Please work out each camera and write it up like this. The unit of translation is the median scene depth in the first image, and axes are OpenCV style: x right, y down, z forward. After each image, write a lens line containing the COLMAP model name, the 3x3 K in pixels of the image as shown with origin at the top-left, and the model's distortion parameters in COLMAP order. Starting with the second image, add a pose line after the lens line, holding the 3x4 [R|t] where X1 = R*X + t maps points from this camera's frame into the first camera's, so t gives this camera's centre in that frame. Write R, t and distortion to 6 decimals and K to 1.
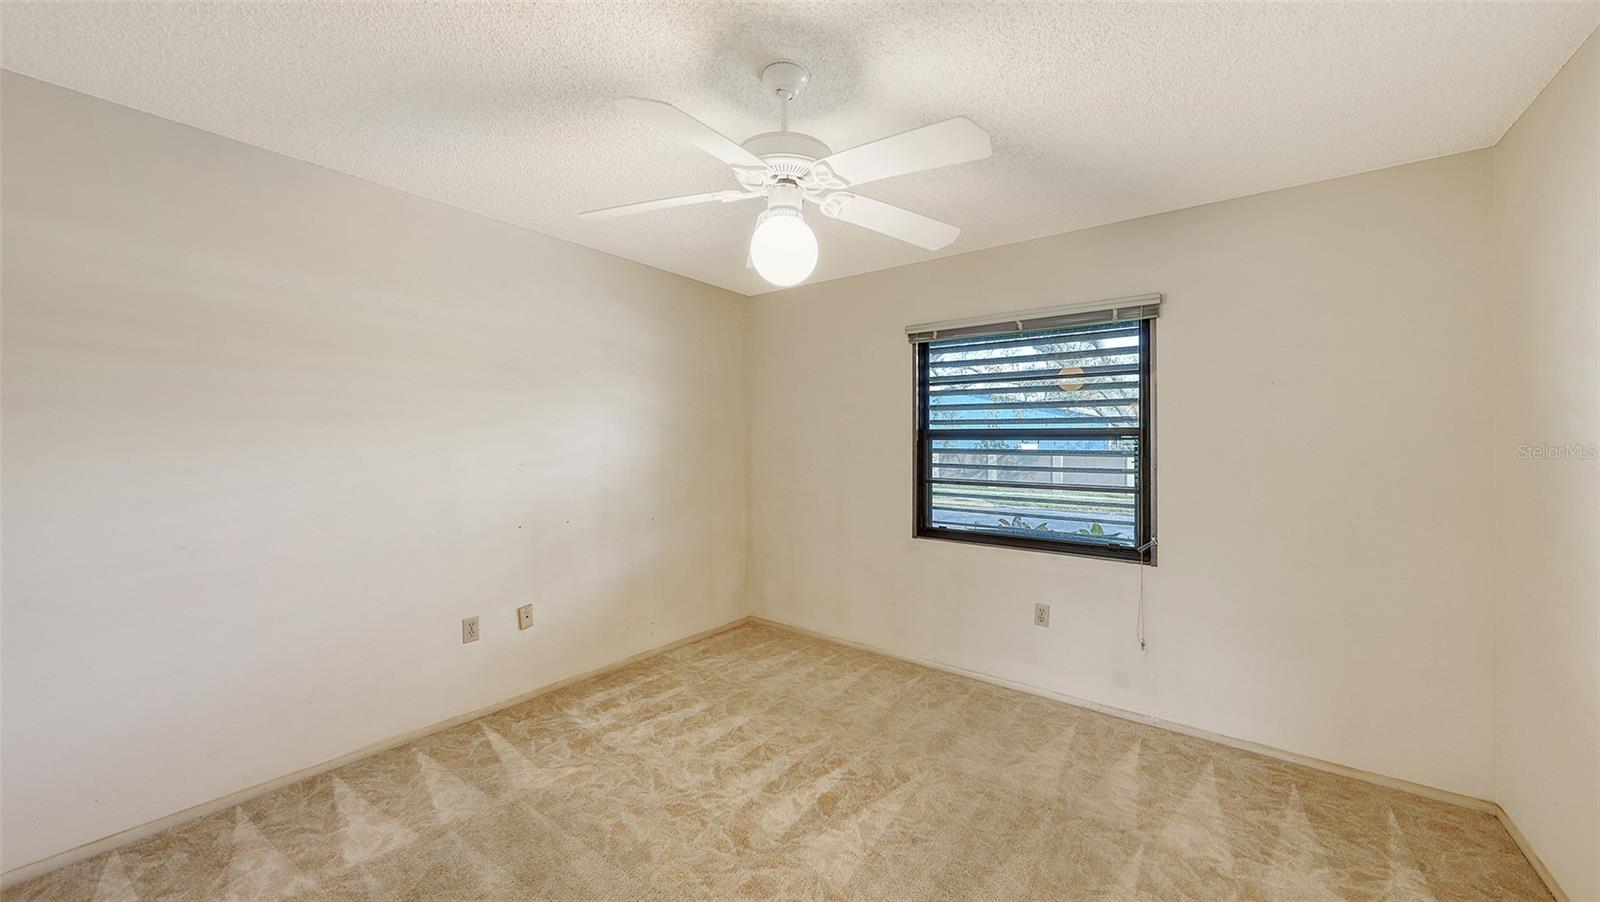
lens RADIAL K [[566.2, 0, 807.1], [0, 566.2, 443.4], [0, 0, 1]] dist [0.000994, 0.000193]
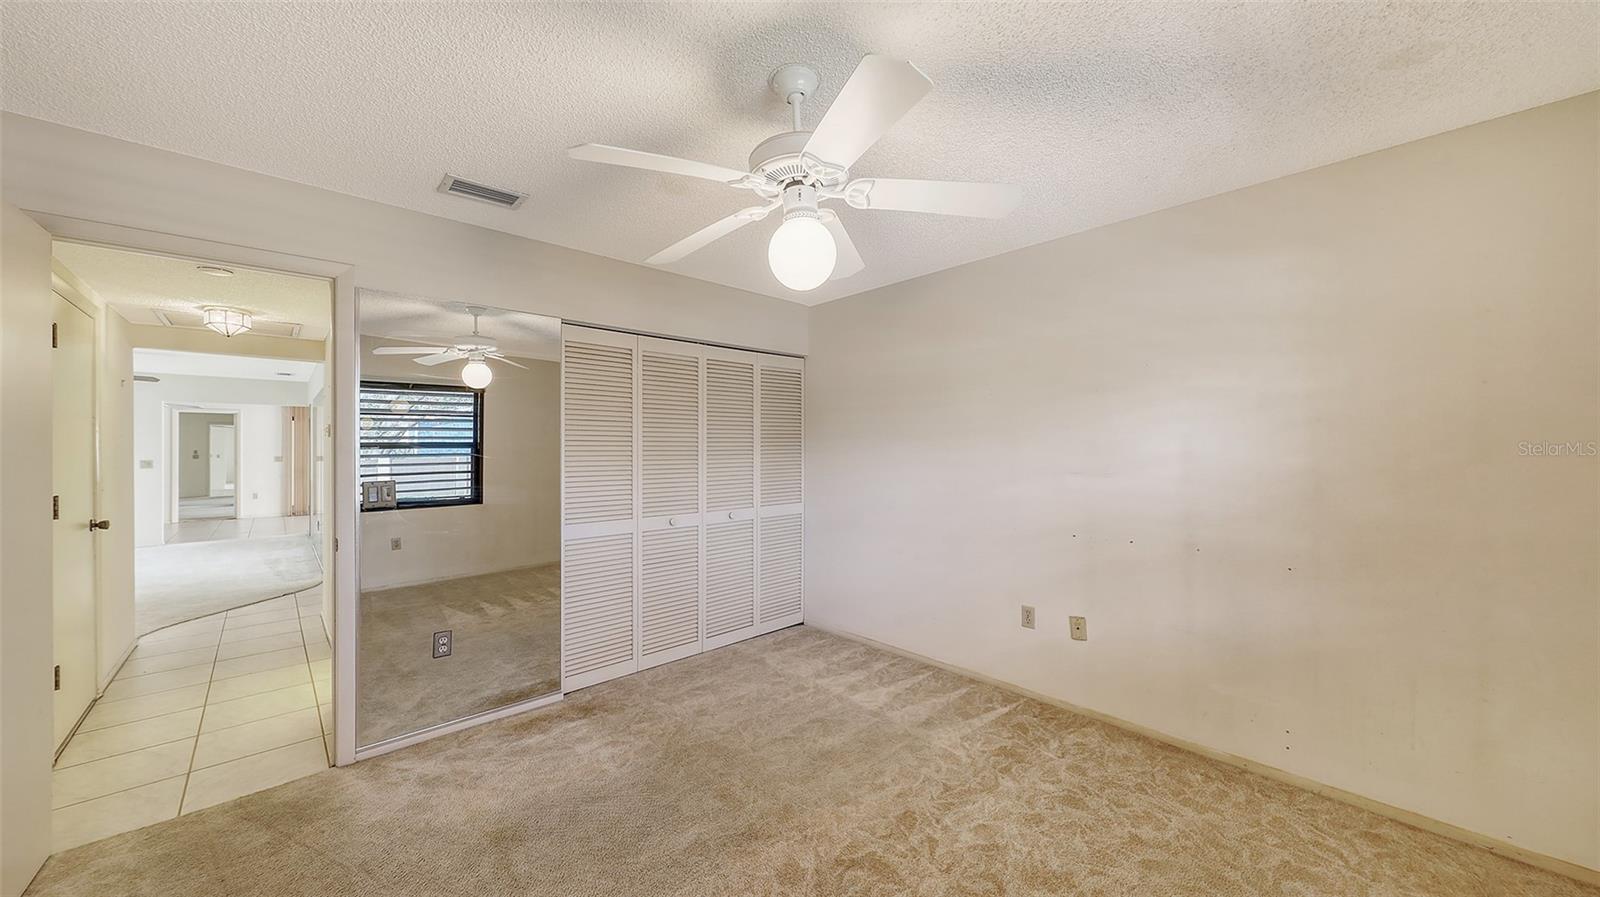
lens RADIAL K [[568.5, 0, 805.5], [0, 568.5, 452.9], [0, 0, 1]] dist [0.004921, 0.000387]
pose [[-0.134433, 0.010334, -0.990869, 0.722472], [-0.008692, 0.999895, 0.011607, -0.007498], [0.990885, 0.010173, -0.134329, 0.878085]]
